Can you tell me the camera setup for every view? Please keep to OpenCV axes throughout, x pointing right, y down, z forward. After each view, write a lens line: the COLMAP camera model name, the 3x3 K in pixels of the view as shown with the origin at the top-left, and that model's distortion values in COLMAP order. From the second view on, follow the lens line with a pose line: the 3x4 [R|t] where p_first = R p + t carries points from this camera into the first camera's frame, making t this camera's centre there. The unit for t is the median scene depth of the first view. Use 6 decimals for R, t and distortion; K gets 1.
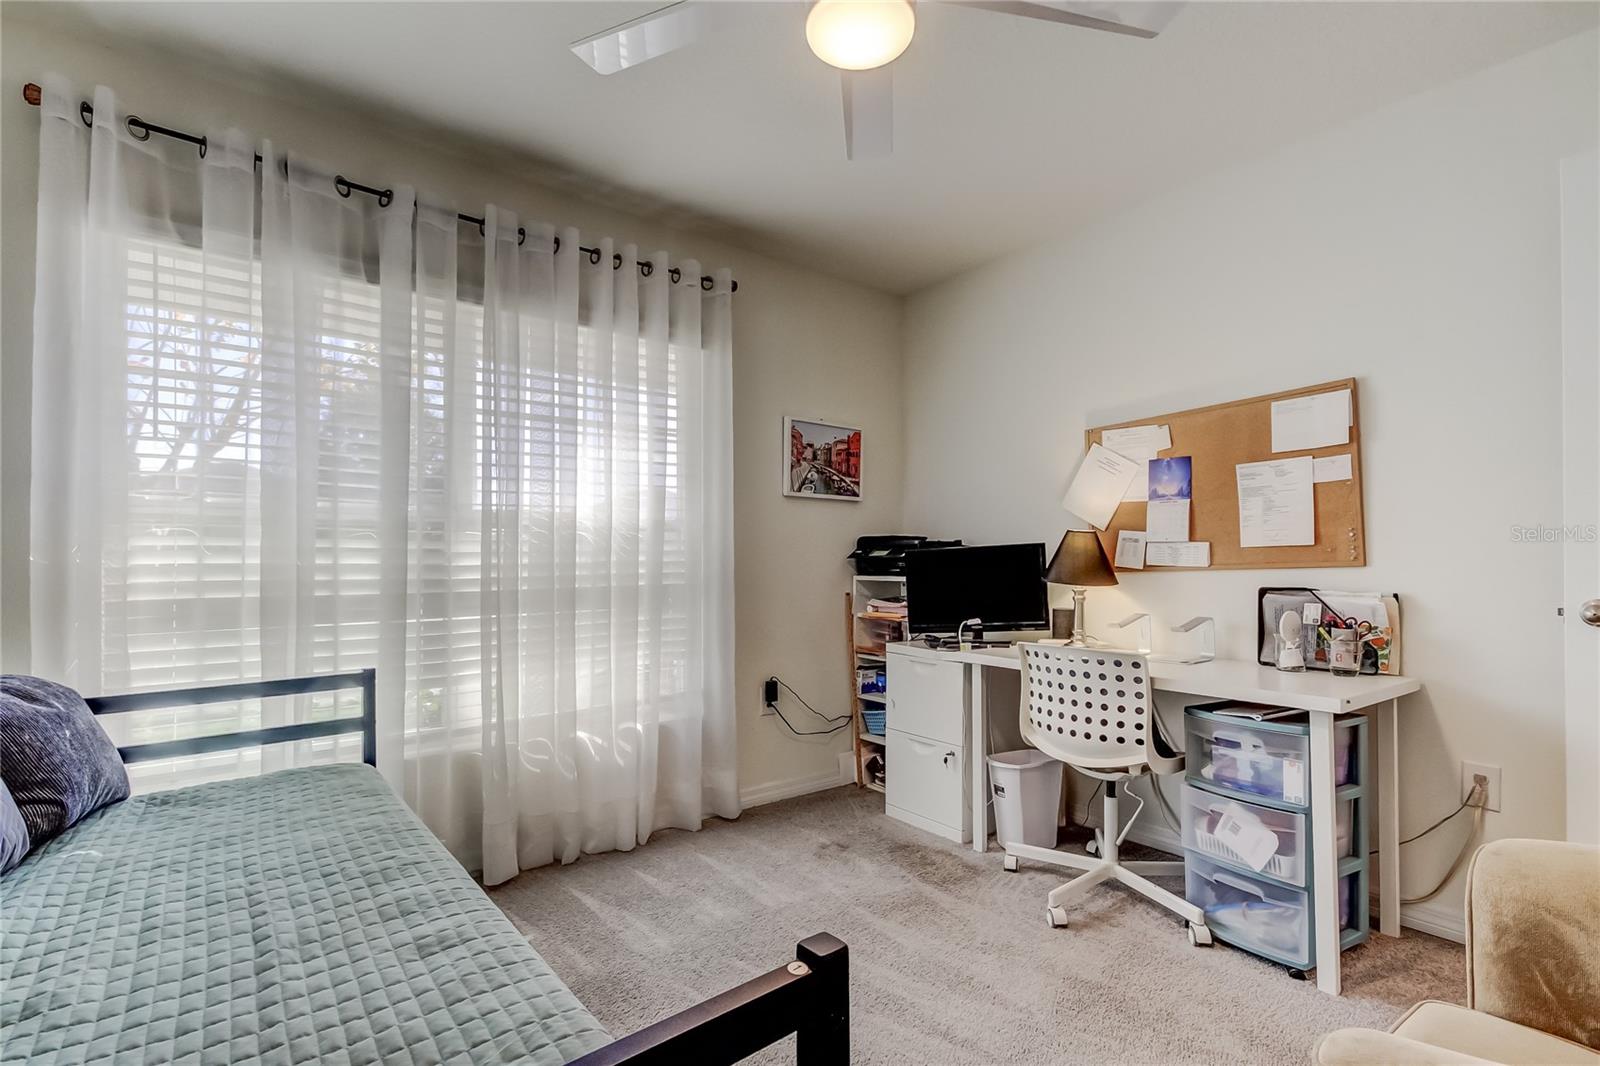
lens RADIAL K [[731.5, 0, 807.9], [0, 731.5, 549.9], [0, 0, 1]] dist [0.003050, 0.000291]
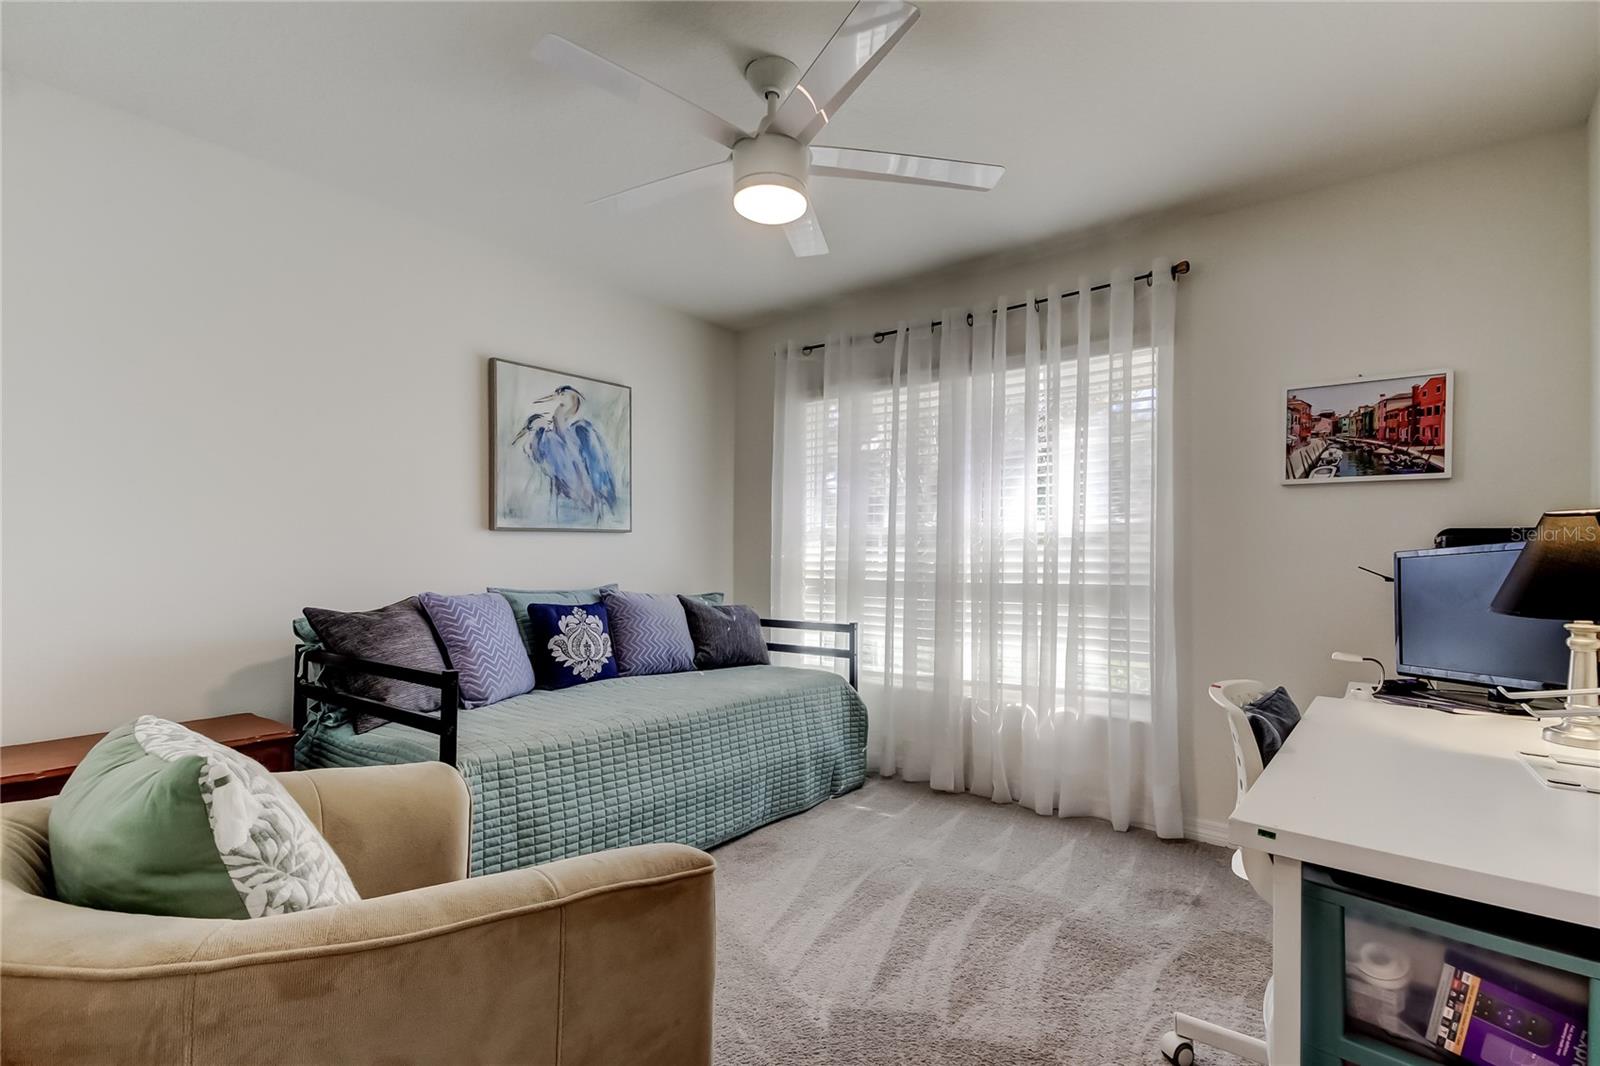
lens RADIAL K [[731.5, 0, 807.9], [0, 731.5, 549.9], [0, 0, 1]] dist [0.003050, 0.000291]
pose [[0.238116, -0.012422, -0.971157, 0.625041], [-0.001900, 0.999910, -0.013256, 0.009260], [0.971235, 0.005001, 0.238071, 0.295107]]
